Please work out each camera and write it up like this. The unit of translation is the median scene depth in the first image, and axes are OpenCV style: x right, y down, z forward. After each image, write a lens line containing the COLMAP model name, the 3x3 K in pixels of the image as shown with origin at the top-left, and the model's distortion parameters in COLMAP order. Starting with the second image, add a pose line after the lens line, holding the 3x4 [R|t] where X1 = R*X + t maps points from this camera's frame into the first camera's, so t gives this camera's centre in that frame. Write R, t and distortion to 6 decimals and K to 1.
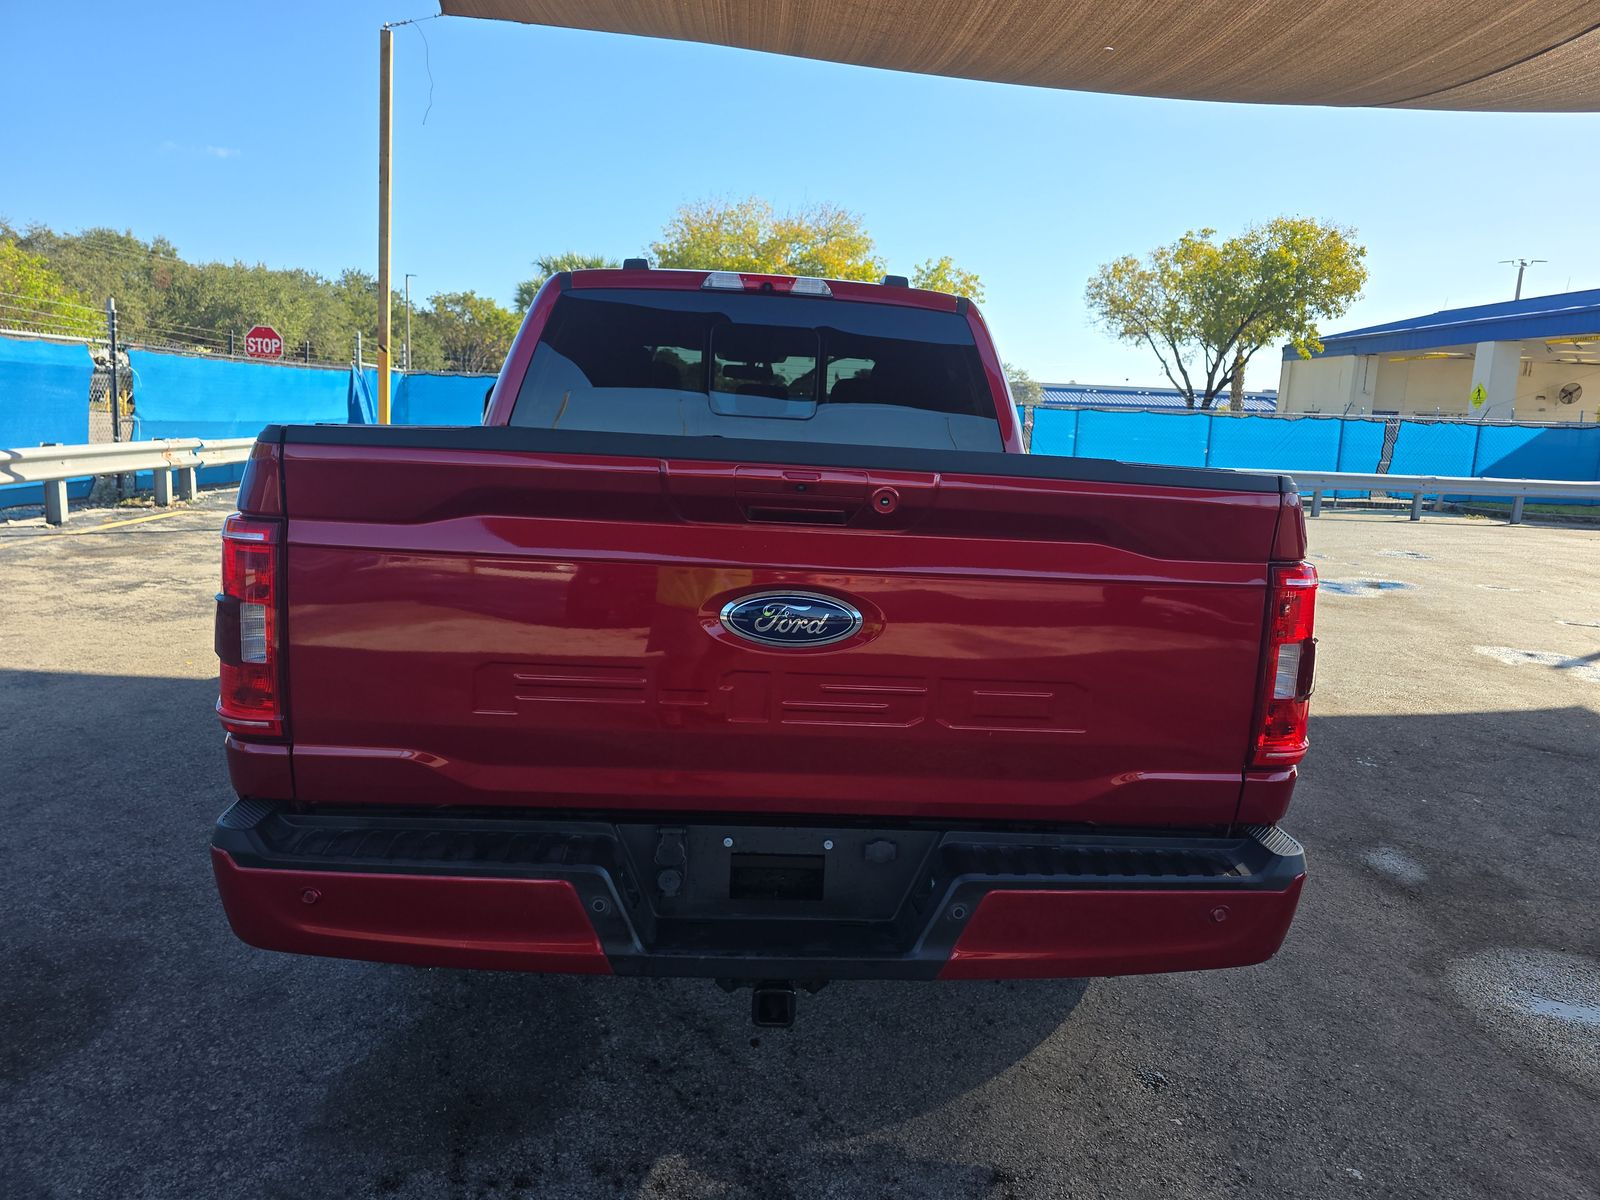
lens RADIAL K [[1073.4, 0, 800.2], [0, 1073.4, 596.8], [0, 0, 1]] dist [0.026036, -0.024962]
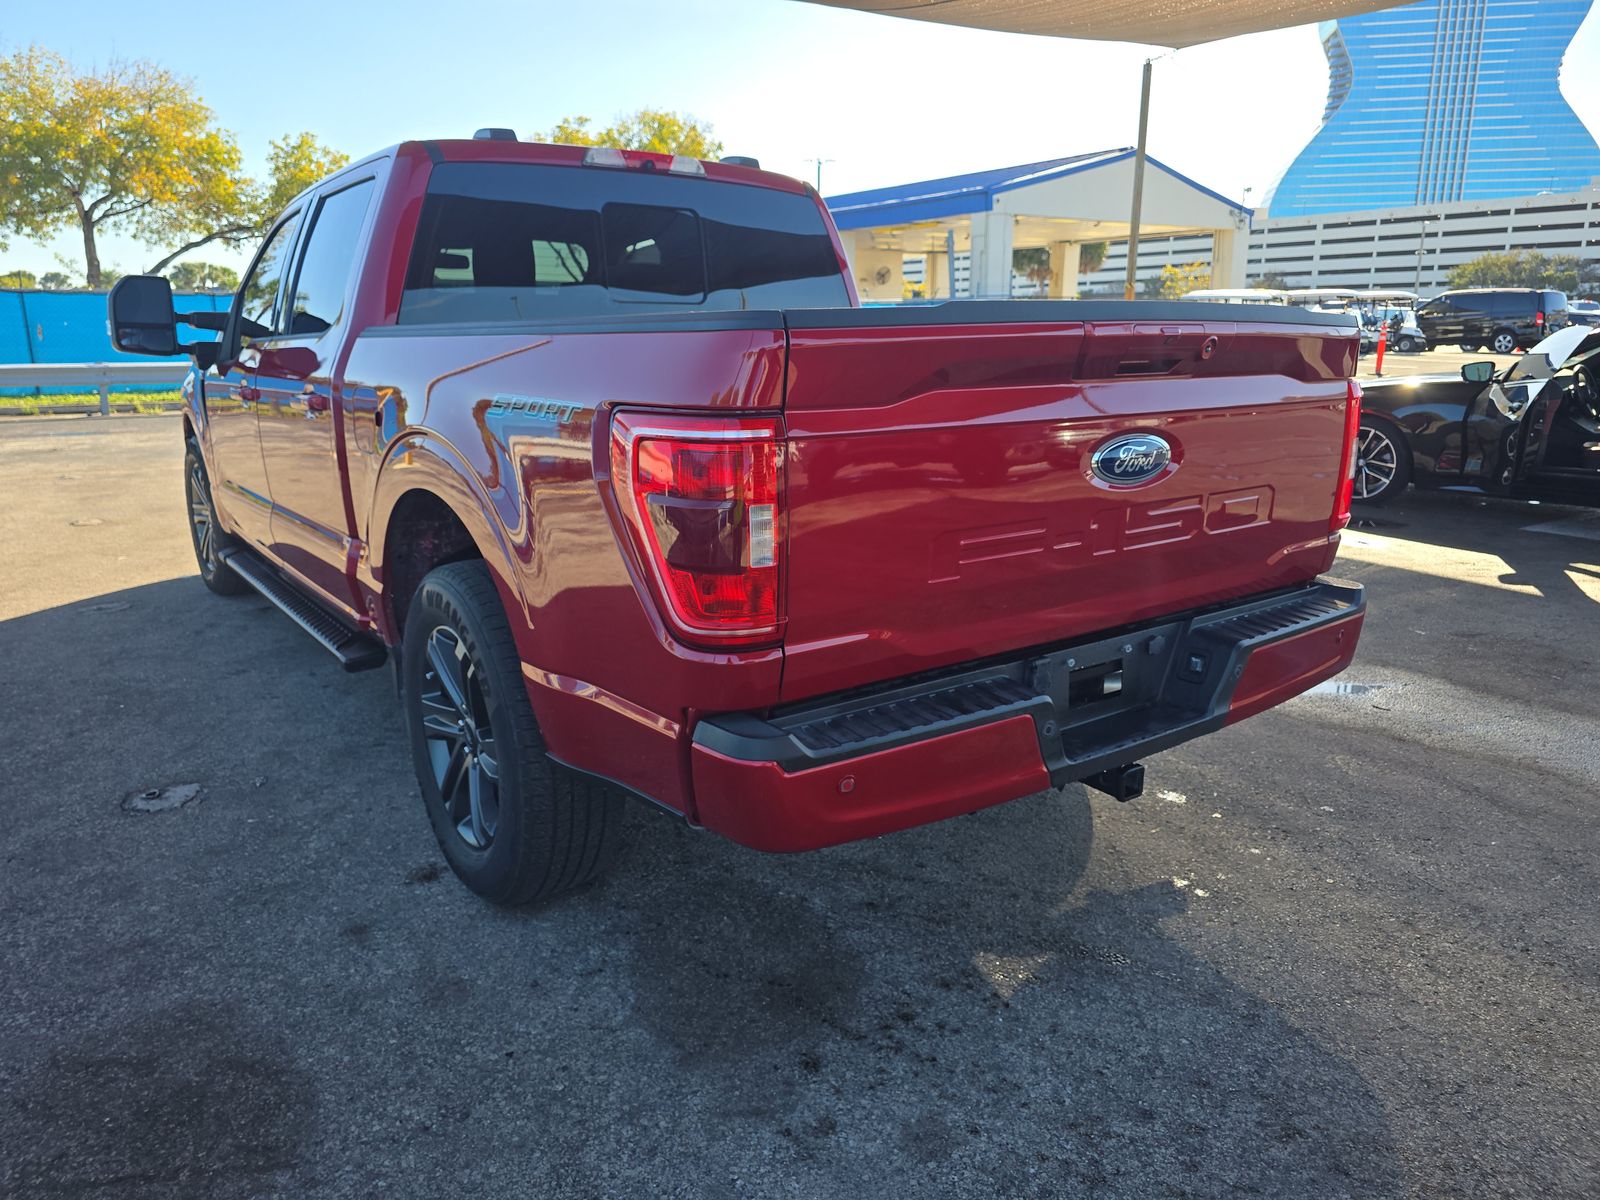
lens RADIAL K [[1073.4, 0, 796.0], [0, 1073.4, 597.9], [0, 0, 1]] dist [0.026036, -0.024962]
pose [[0.845272, -0.174660, 0.504985, -0.473152], [0.126135, 0.983582, 0.129061, -0.014329], [-0.519236, -0.045396, 0.853425, 0.088352]]
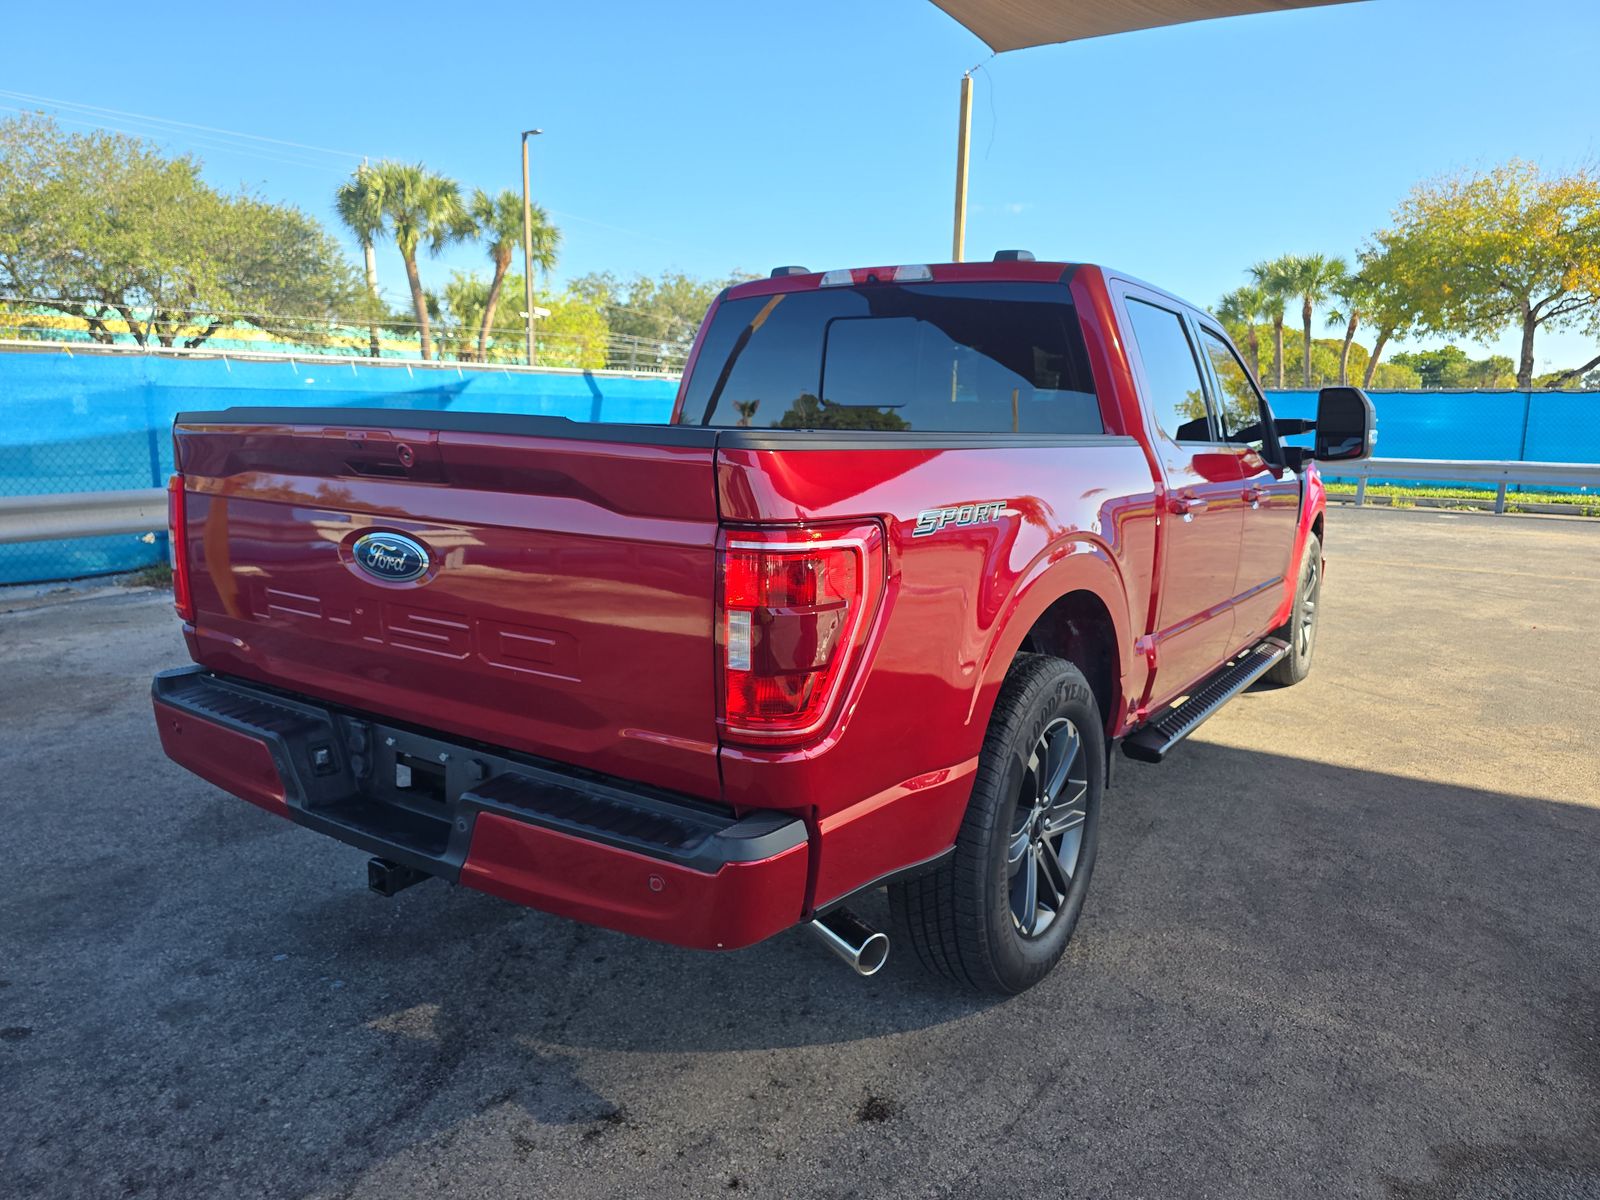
lens RADIAL K [[1073.4, 0, 795.7], [0, 1073.4, 595.4], [0, 0, 1]] dist [0.026036, -0.024962]
pose [[0.788856, 0.058796, -0.611760, 0.552449], [-0.071080, 0.997462, 0.004208, 0.012585], [0.610454, 0.040164, 0.791032, 0.159317]]
